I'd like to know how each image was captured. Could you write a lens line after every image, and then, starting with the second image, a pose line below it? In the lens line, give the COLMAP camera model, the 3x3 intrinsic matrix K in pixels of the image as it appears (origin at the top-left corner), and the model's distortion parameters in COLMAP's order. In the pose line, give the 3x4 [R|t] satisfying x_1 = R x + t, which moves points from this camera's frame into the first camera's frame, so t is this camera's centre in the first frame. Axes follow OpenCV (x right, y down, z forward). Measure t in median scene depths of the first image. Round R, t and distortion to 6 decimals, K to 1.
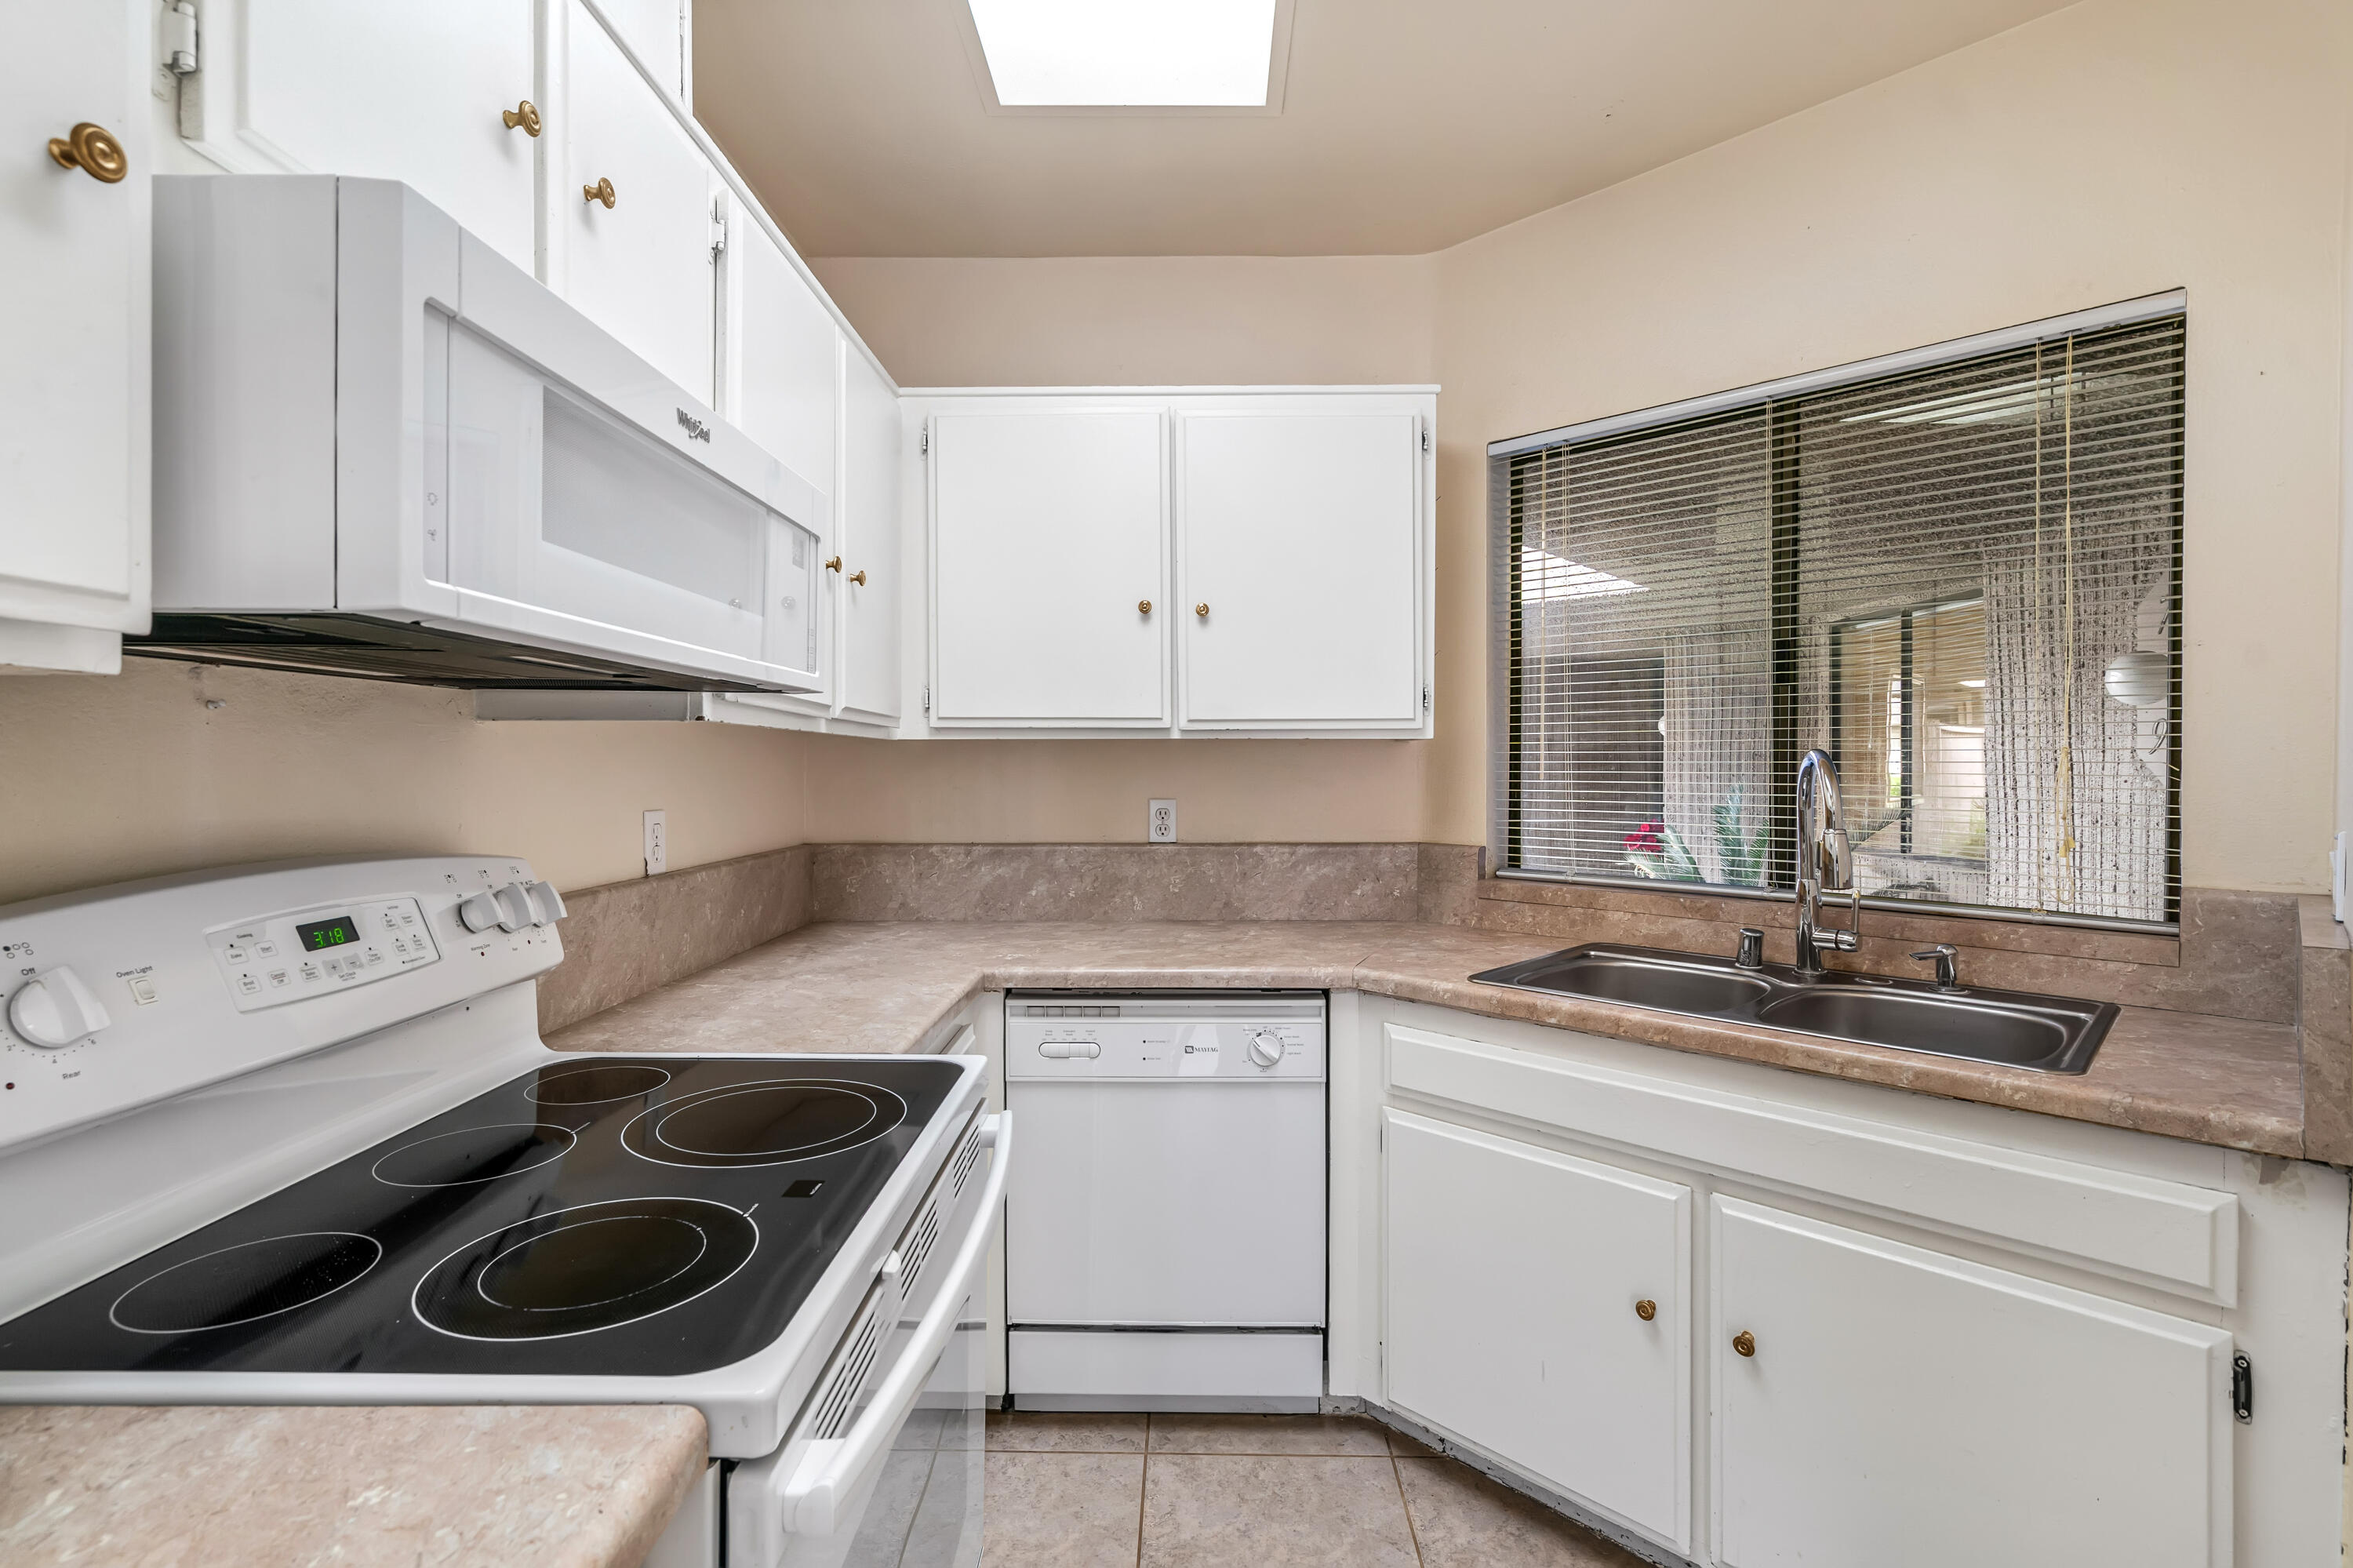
lens RADIAL K [[1096.9, 0, 1161.6], [0, 1096.9, 780.3], [0, 0, 1]] dist [-0.001730, 0.001775]
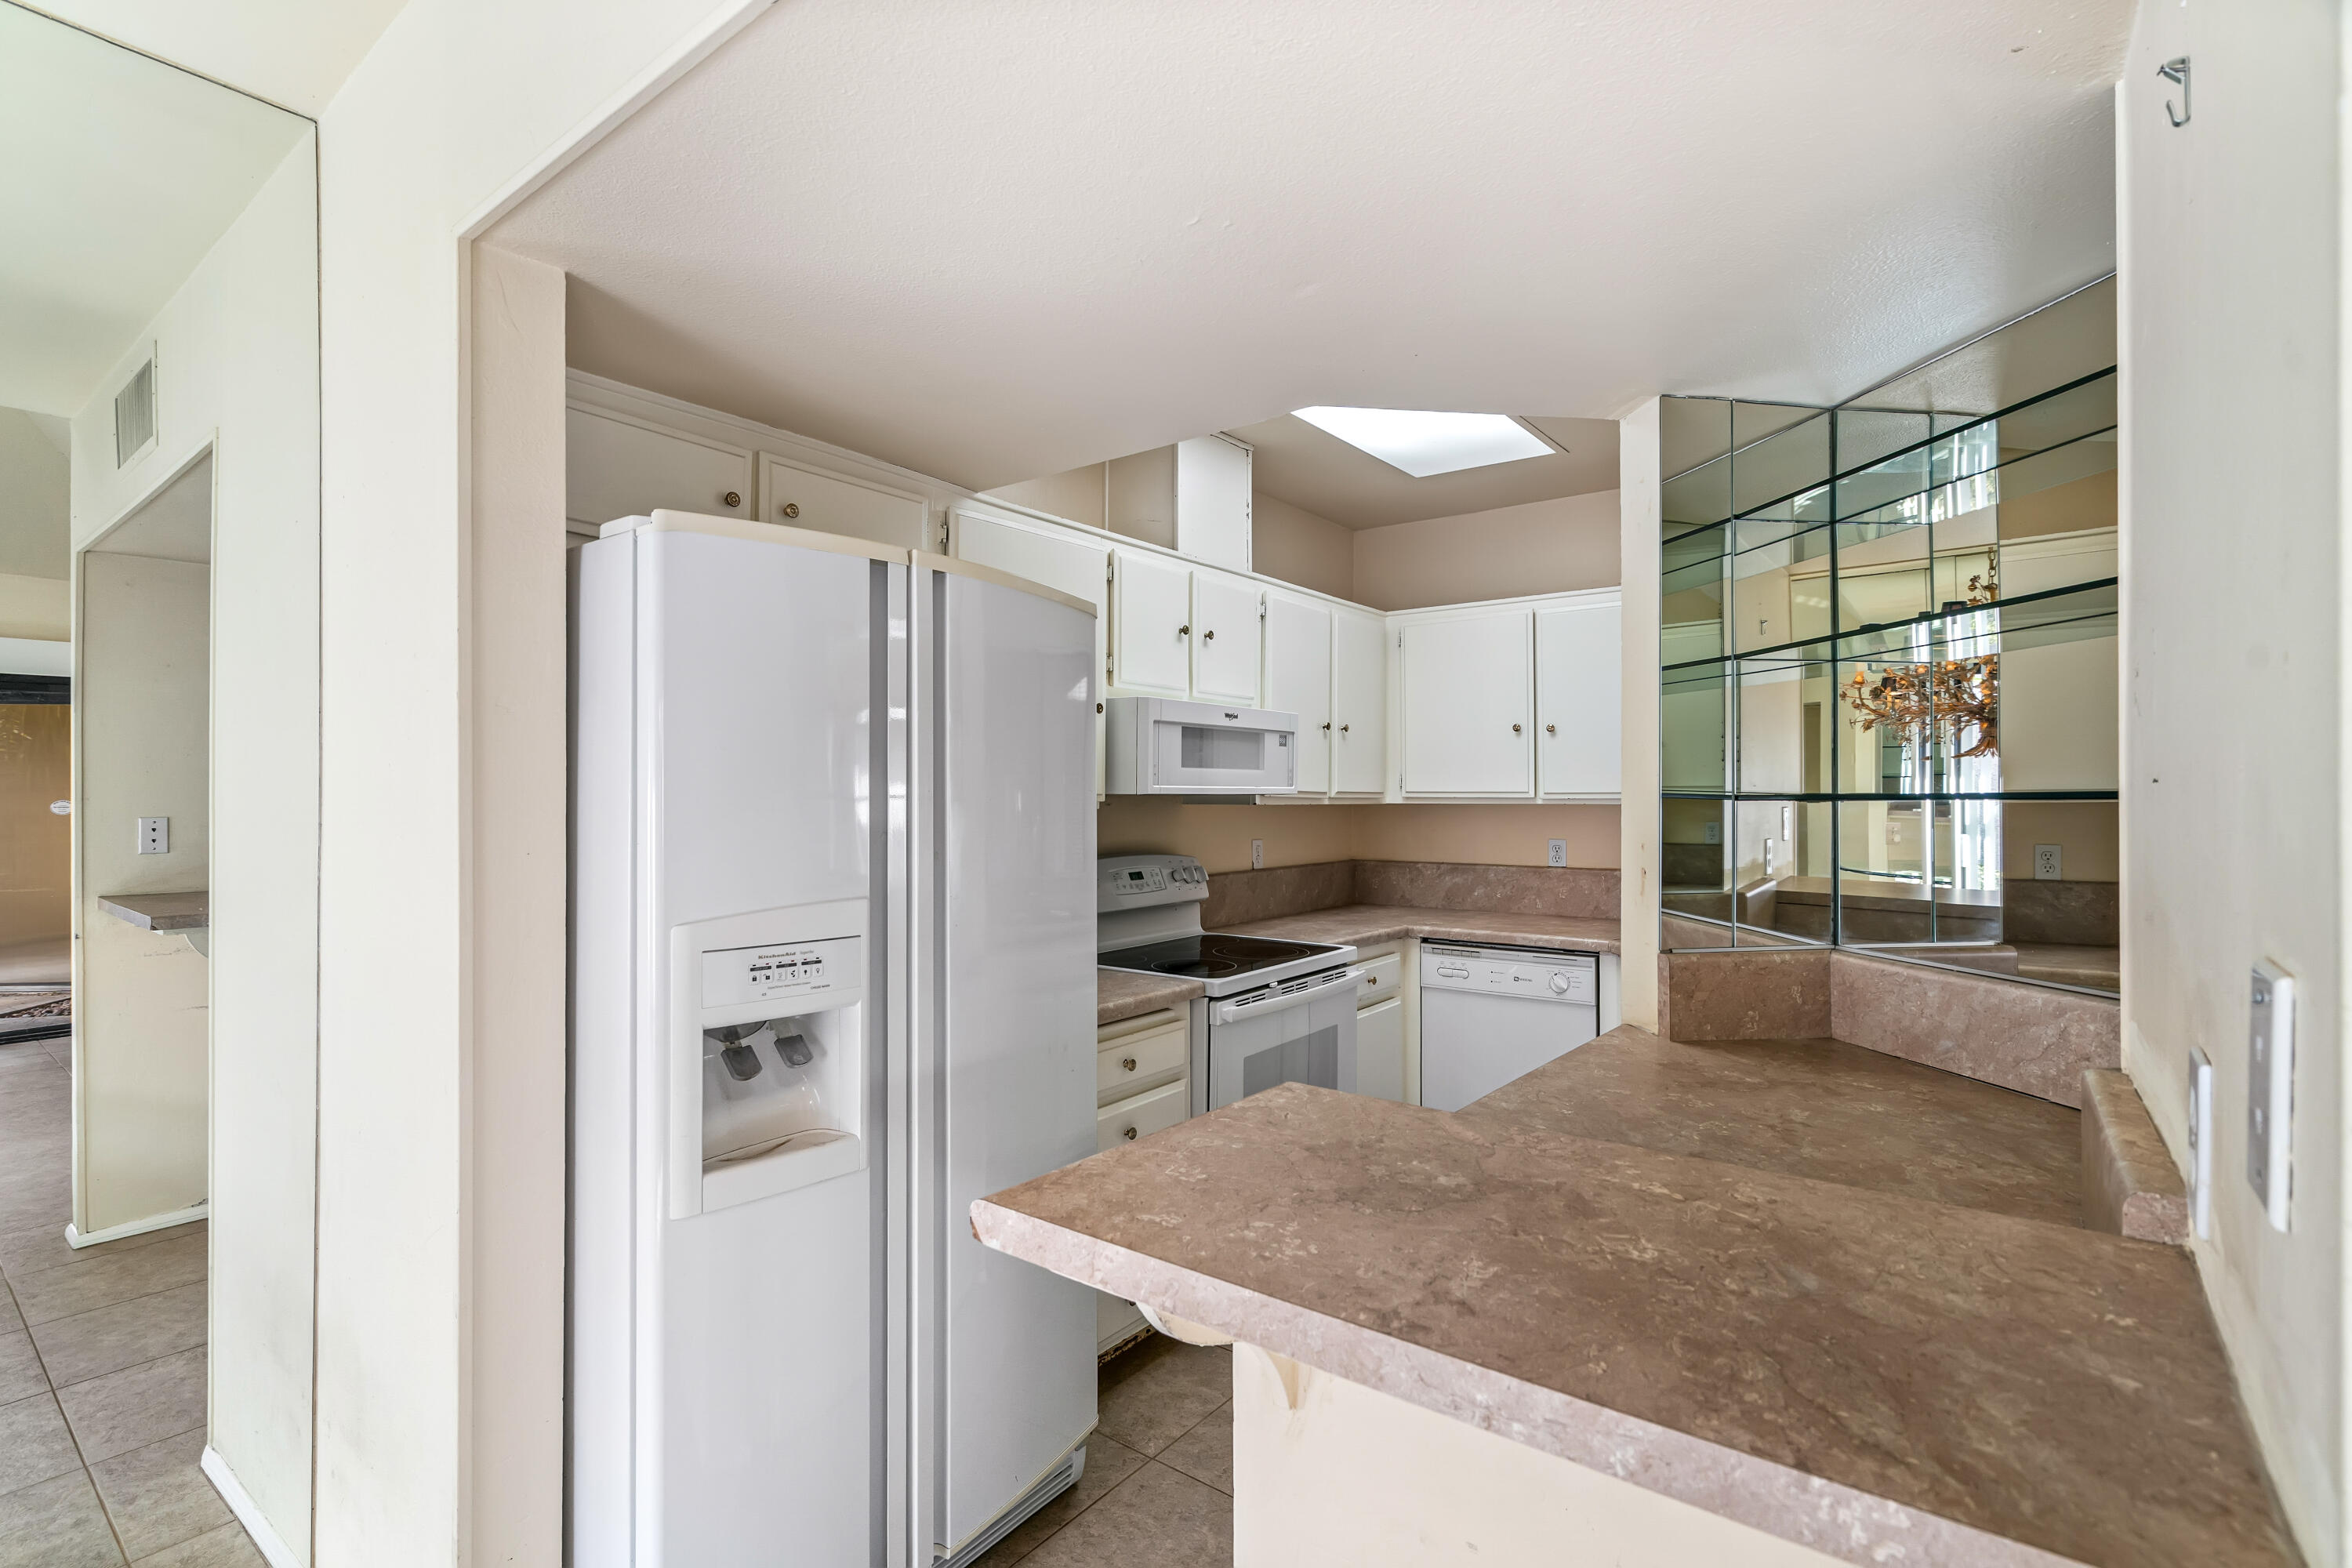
lens RADIAL K [[1096.4, 0, 1161.1], [0, 1096.4, 780.3], [0, 0, 1]] dist [-0.001730, 0.001775]
pose [[0.803520, -0.009117, -0.595208, 0.632966], [-0.006417, 0.999692, -0.023976, -0.034393], [0.595244, 0.023084, 0.803214, -0.805520]]
